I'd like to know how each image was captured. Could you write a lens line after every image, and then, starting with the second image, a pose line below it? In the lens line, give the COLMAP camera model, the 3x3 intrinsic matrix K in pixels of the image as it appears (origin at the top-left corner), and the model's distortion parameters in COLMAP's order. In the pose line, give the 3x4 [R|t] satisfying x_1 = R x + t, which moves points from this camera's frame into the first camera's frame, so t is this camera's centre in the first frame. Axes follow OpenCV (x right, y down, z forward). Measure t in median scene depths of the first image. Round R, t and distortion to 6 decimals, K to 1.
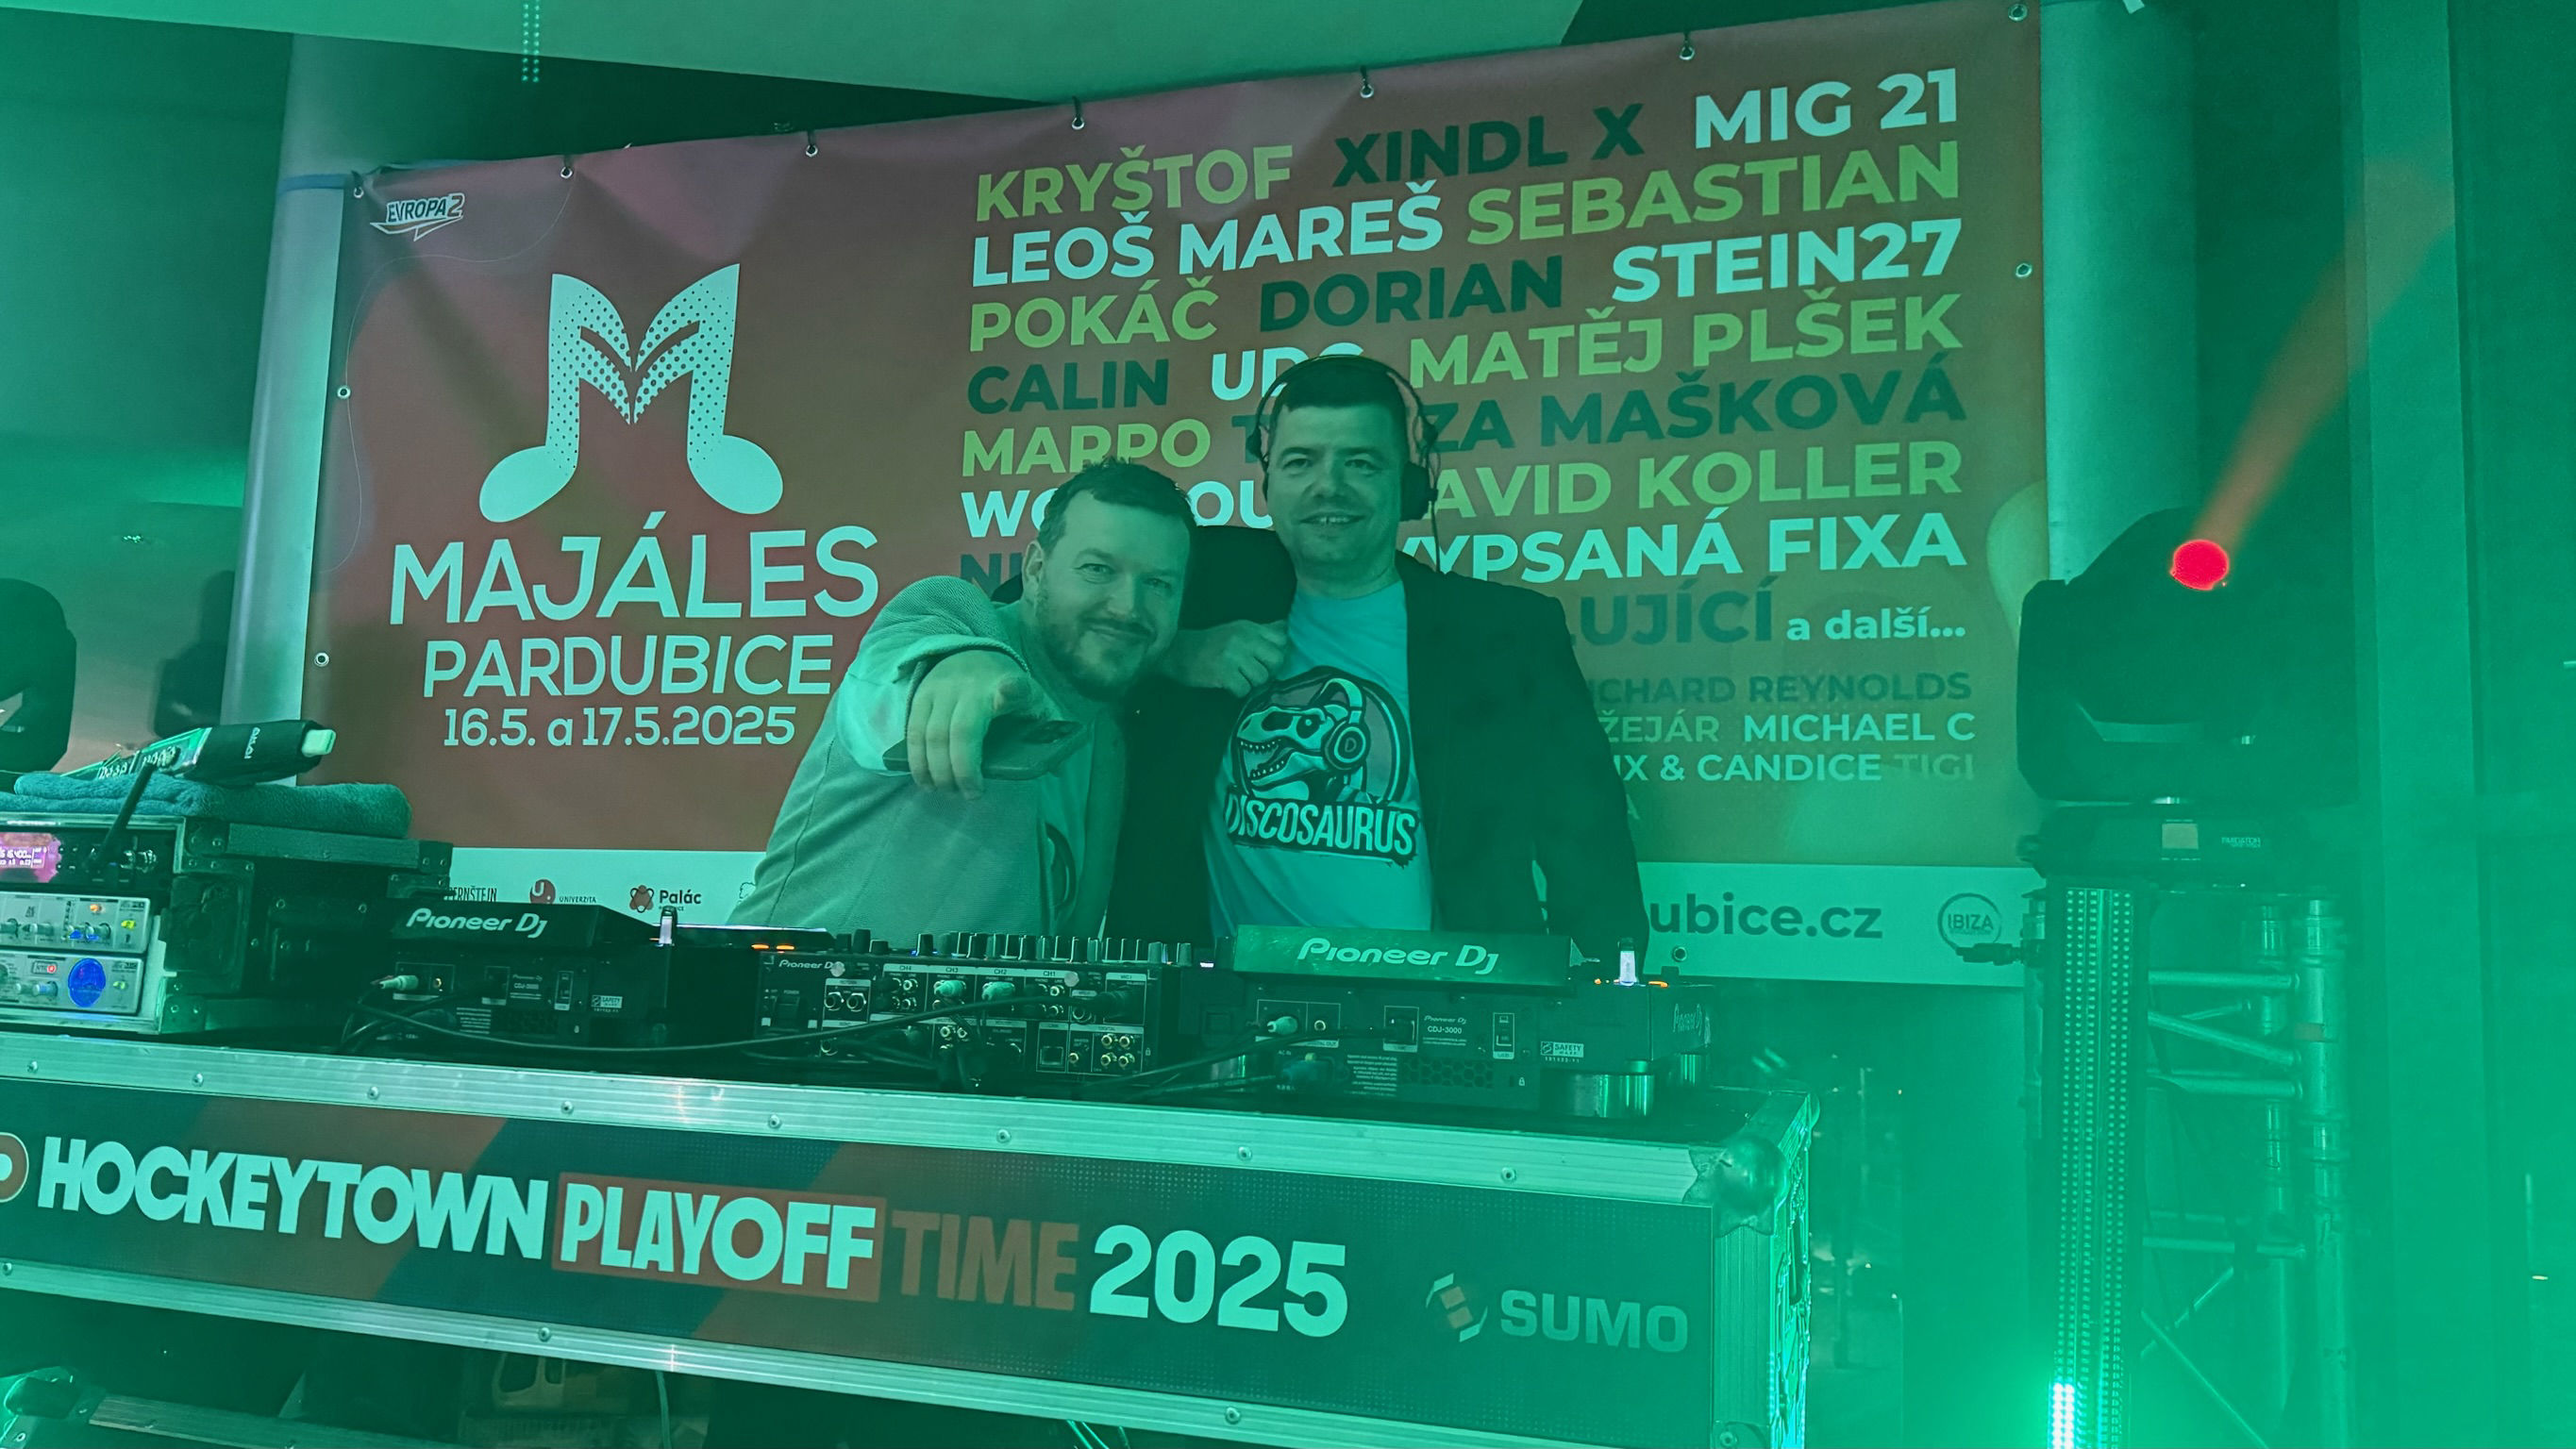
lens RADIAL K [[1791.8, 0, 1302.2], [0, 1791.8, 734.0], [0, 0, 1]] dist [0.186875, -0.405015]
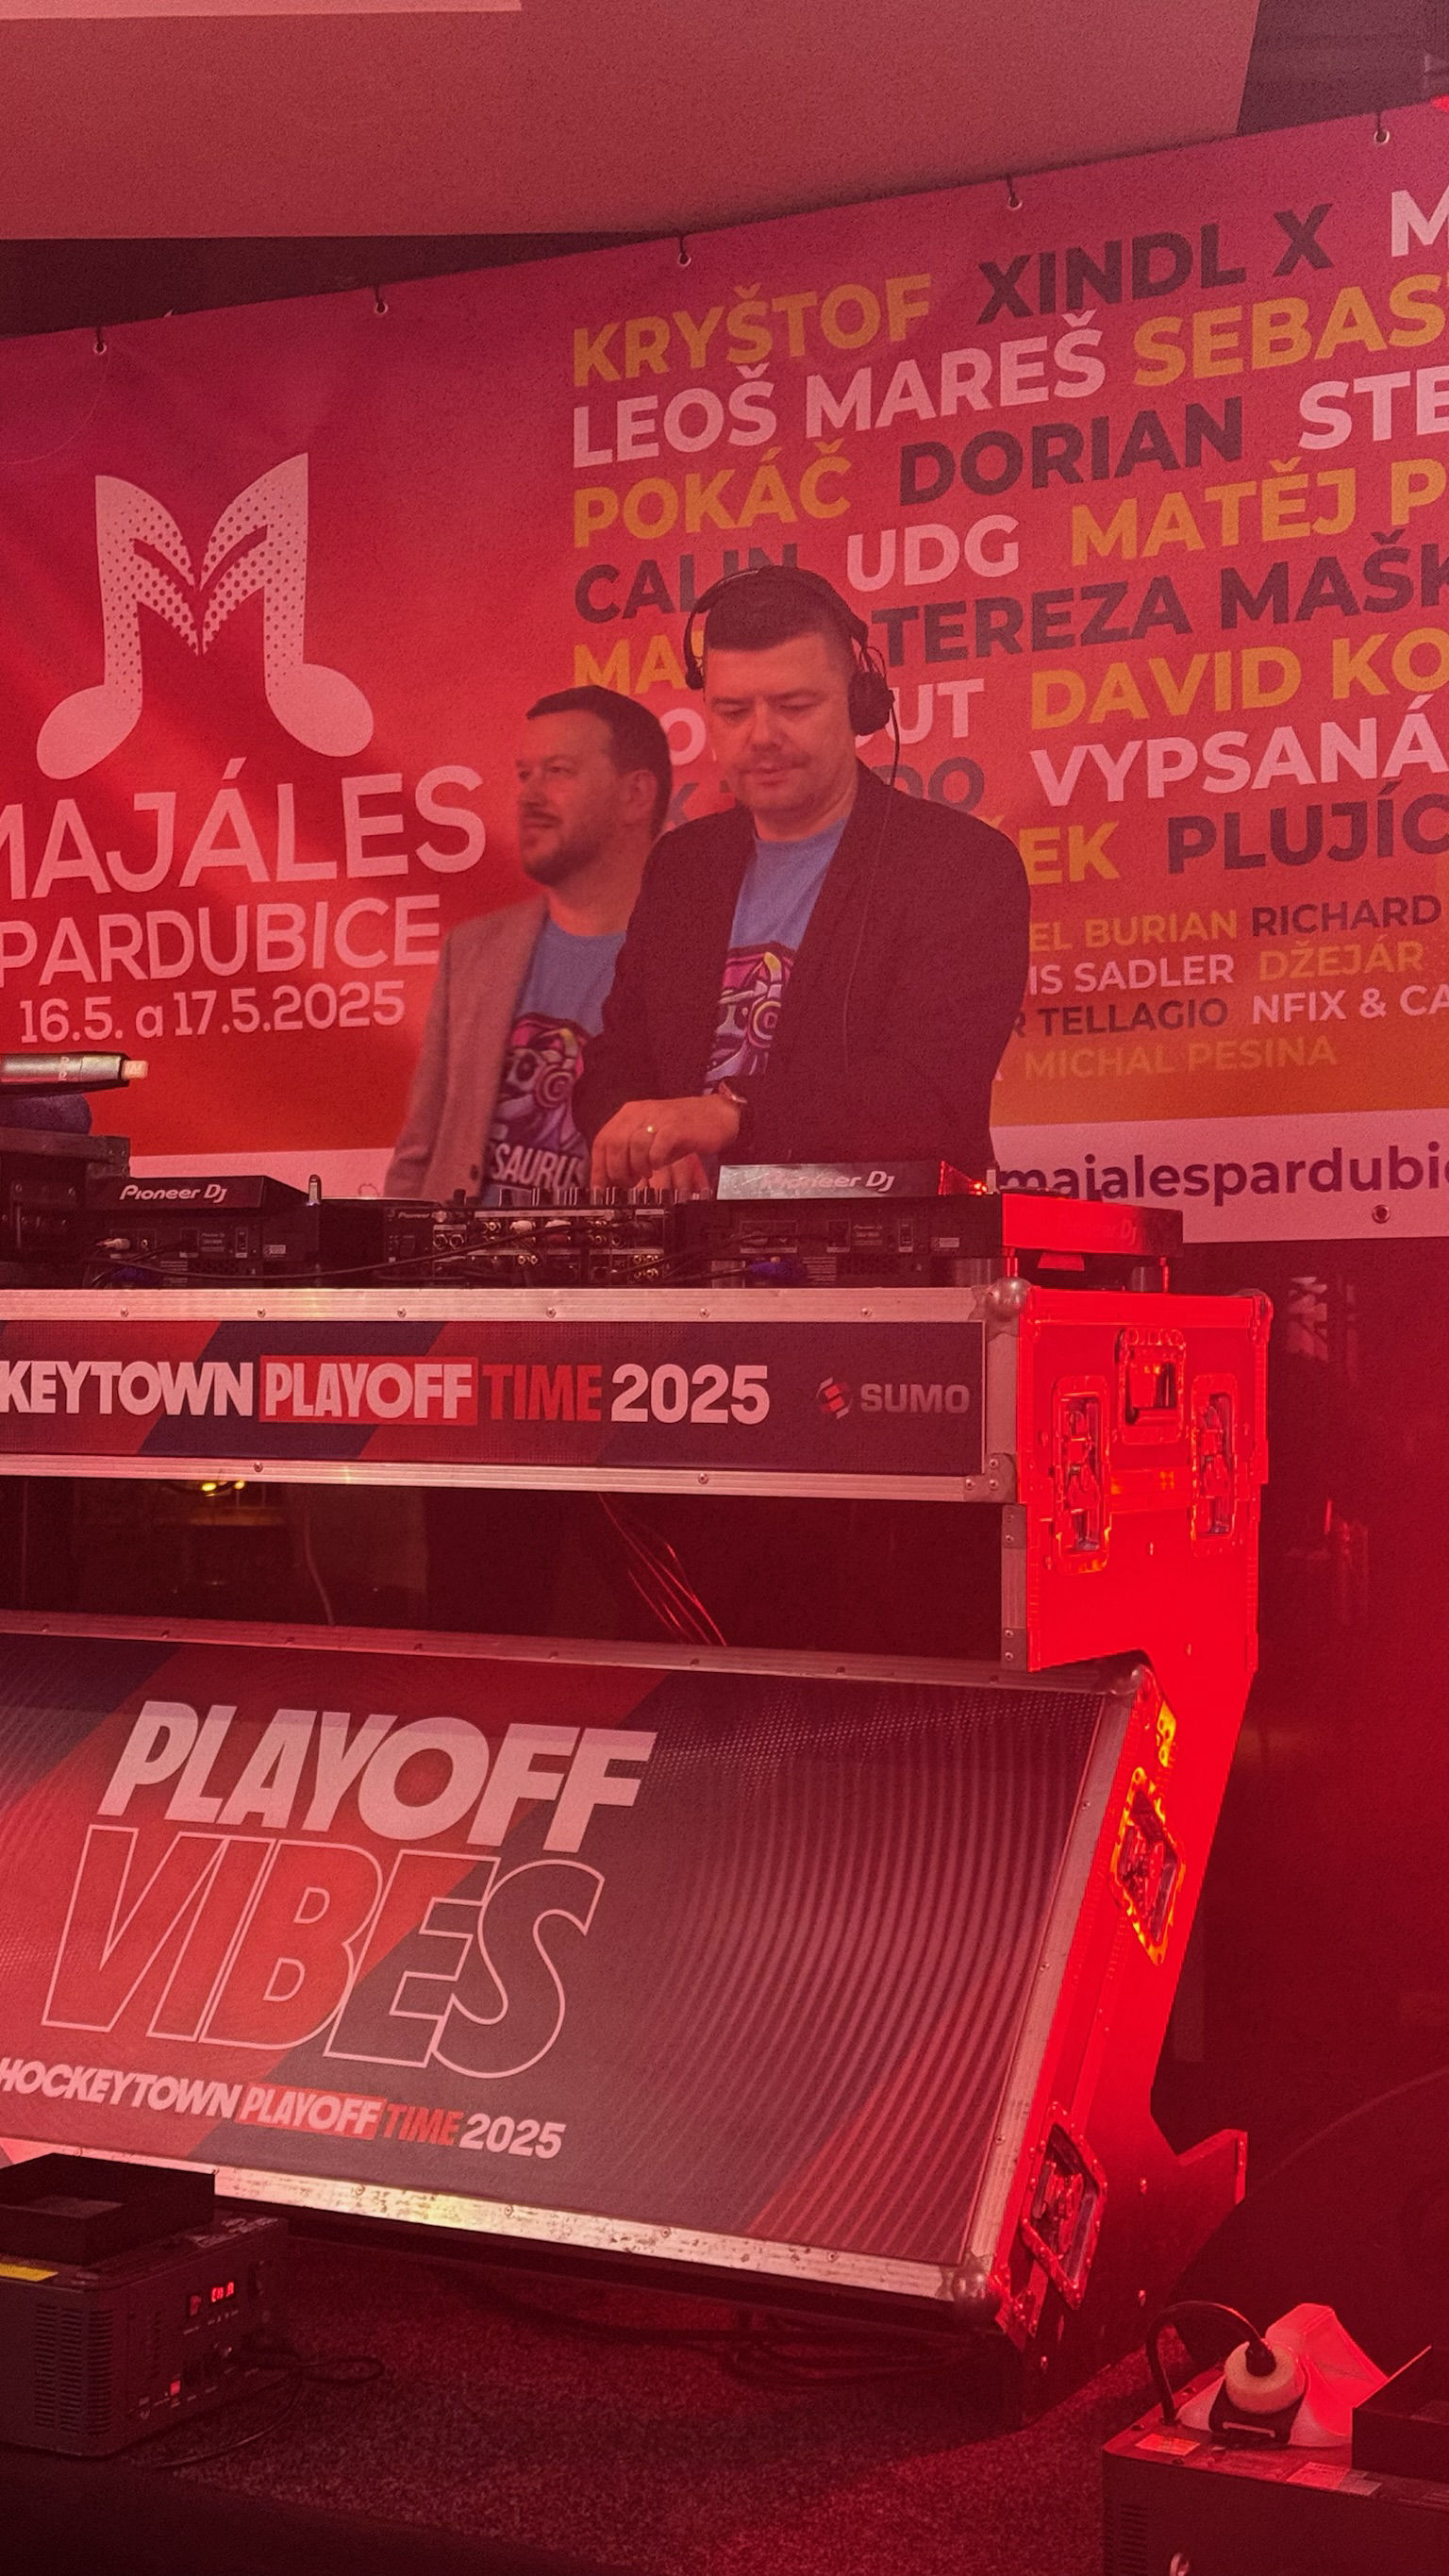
lens RADIAL K [[3578.8, 0, 728.9], [0, 3578.8, 1301.7], [0, 0, 1]] dist [0.166326, -0.108758]
pose [[0.980887, -0.036295, -0.191166, 0.216831], [0.056120, 0.993470, 0.099334, -0.026606], [0.186312, -0.108164, 0.976518, -0.735524]]
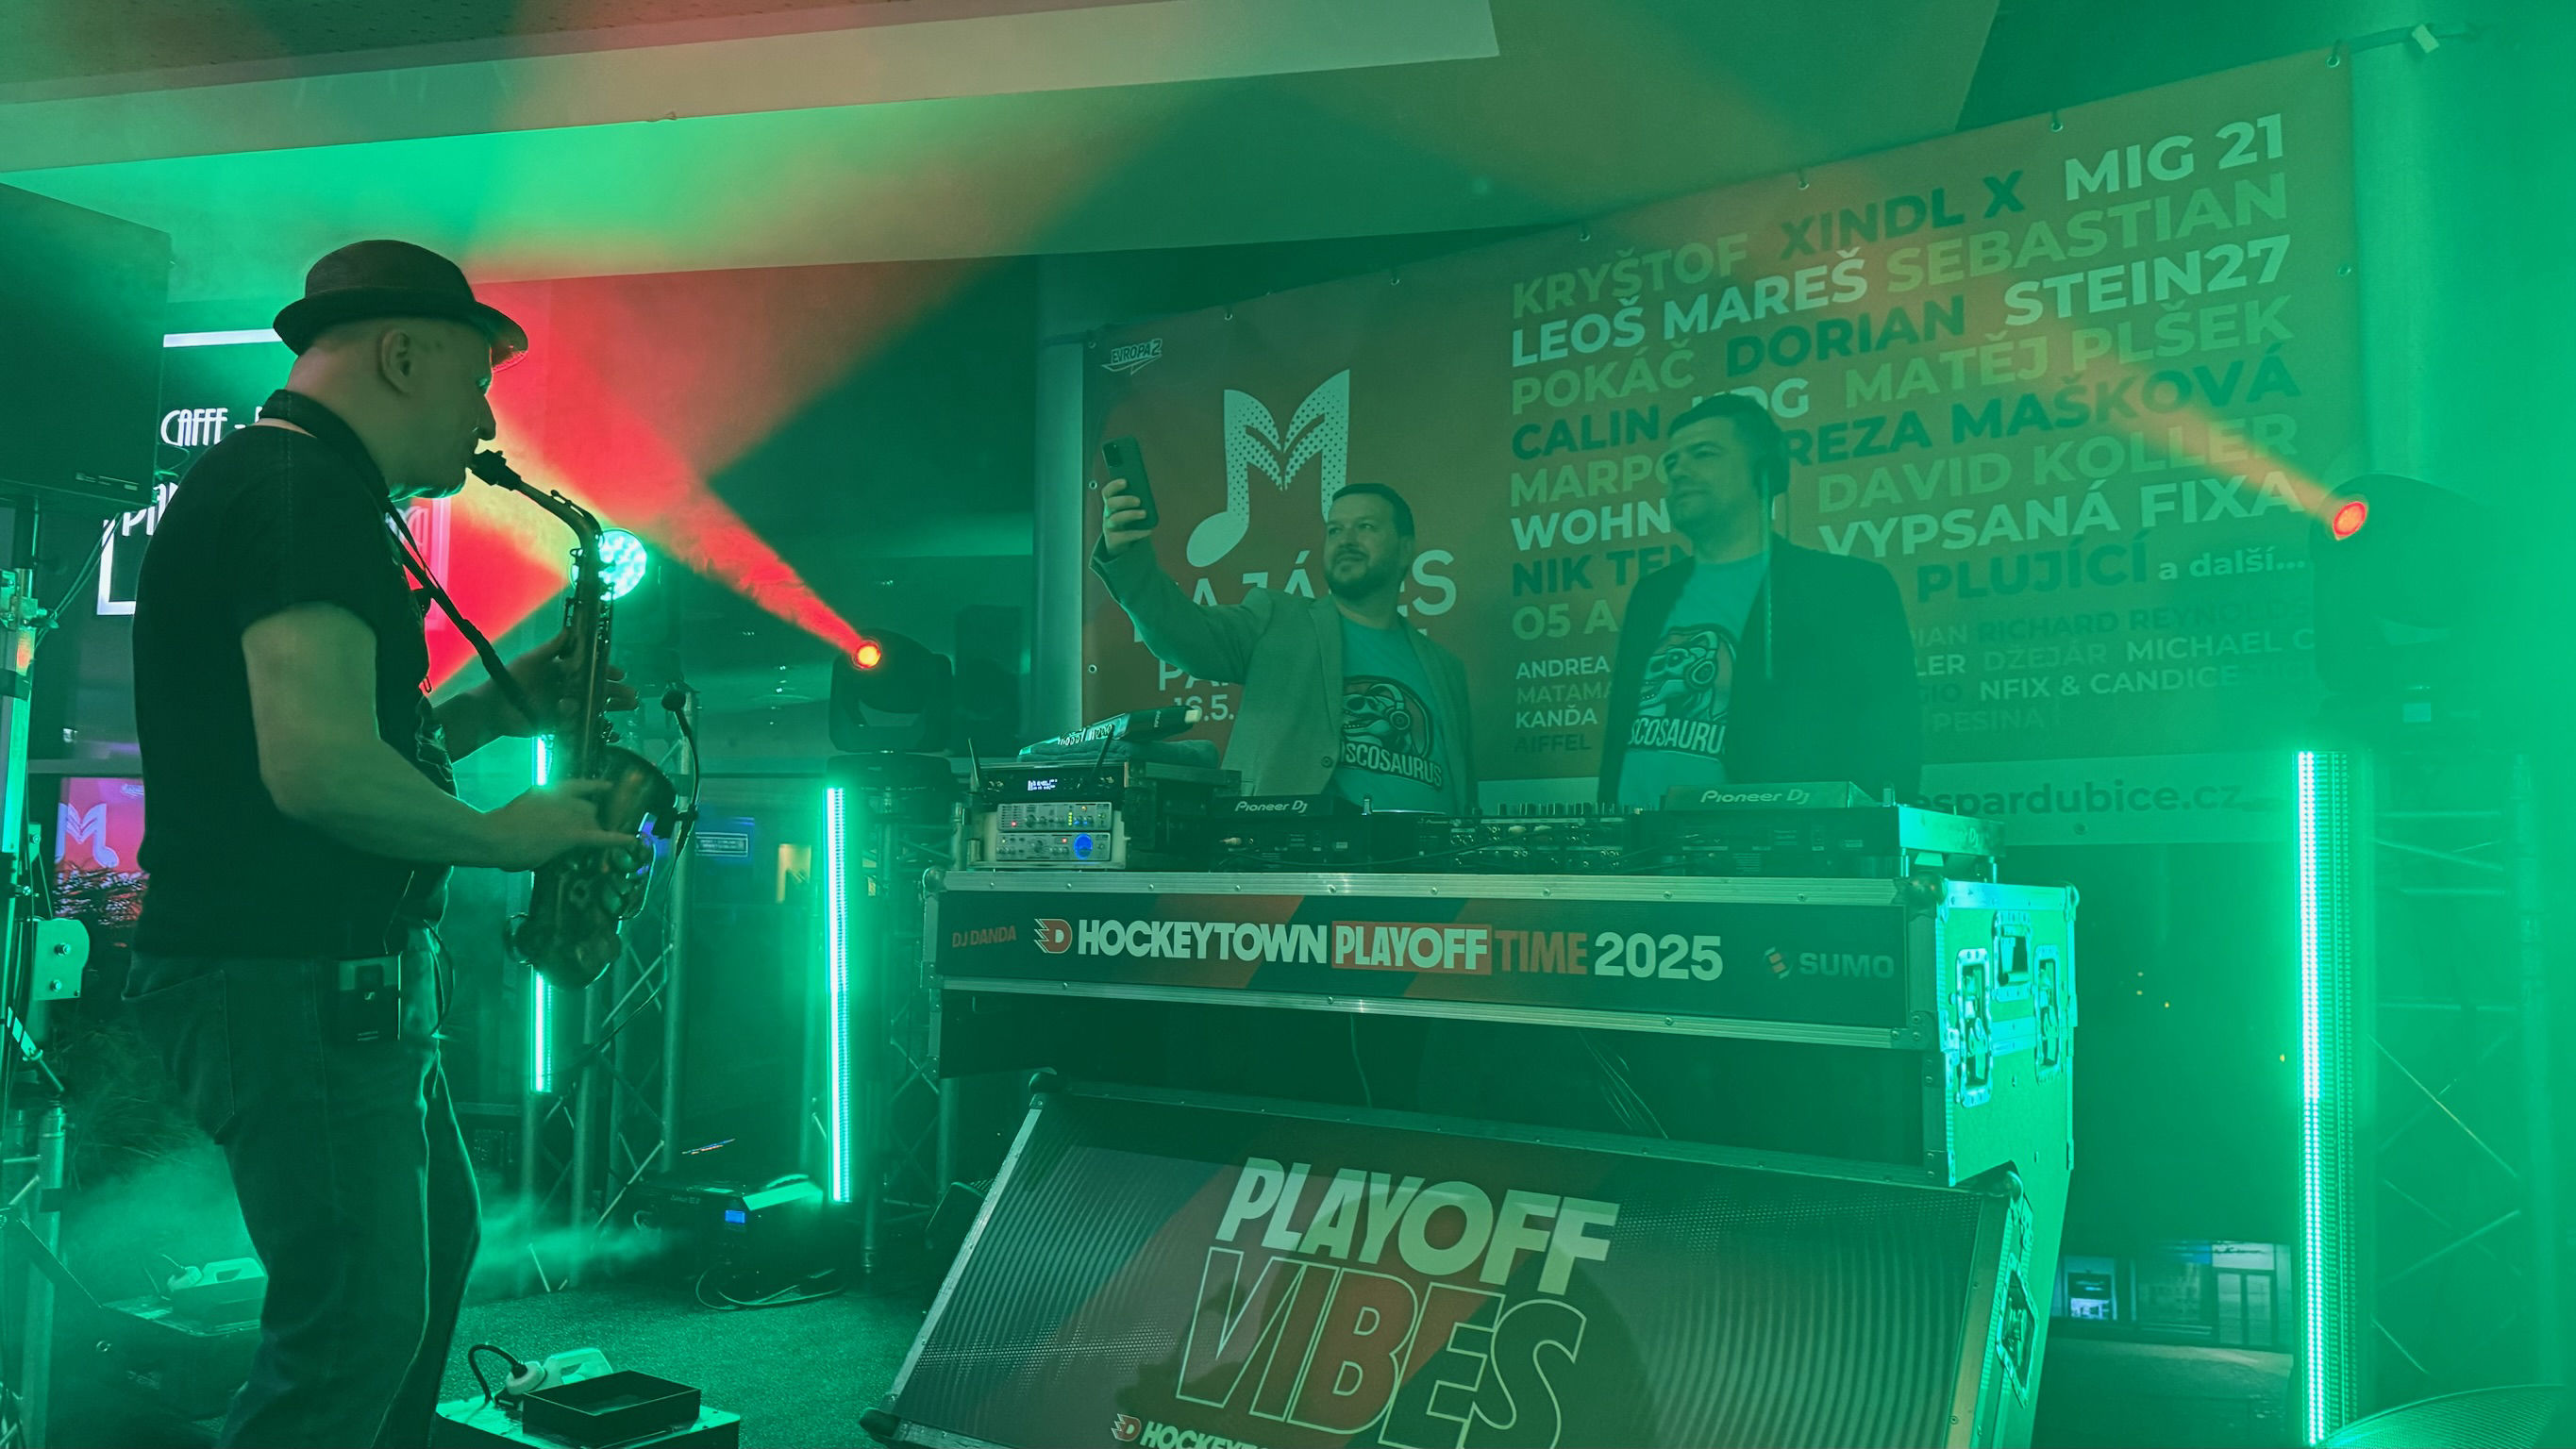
lens RADIAL K [[1791.8, 0, 1302.2], [0, 1791.8, 734.0], [0, 0, 1]] dist [0.186875, -0.405015]
pose [[0.949594, -0.053688, -0.308851, 0.081797], [0.060619, 0.998078, 0.012884, 0.002950], [0.307566, -0.030956, 0.951023, -0.391091]]
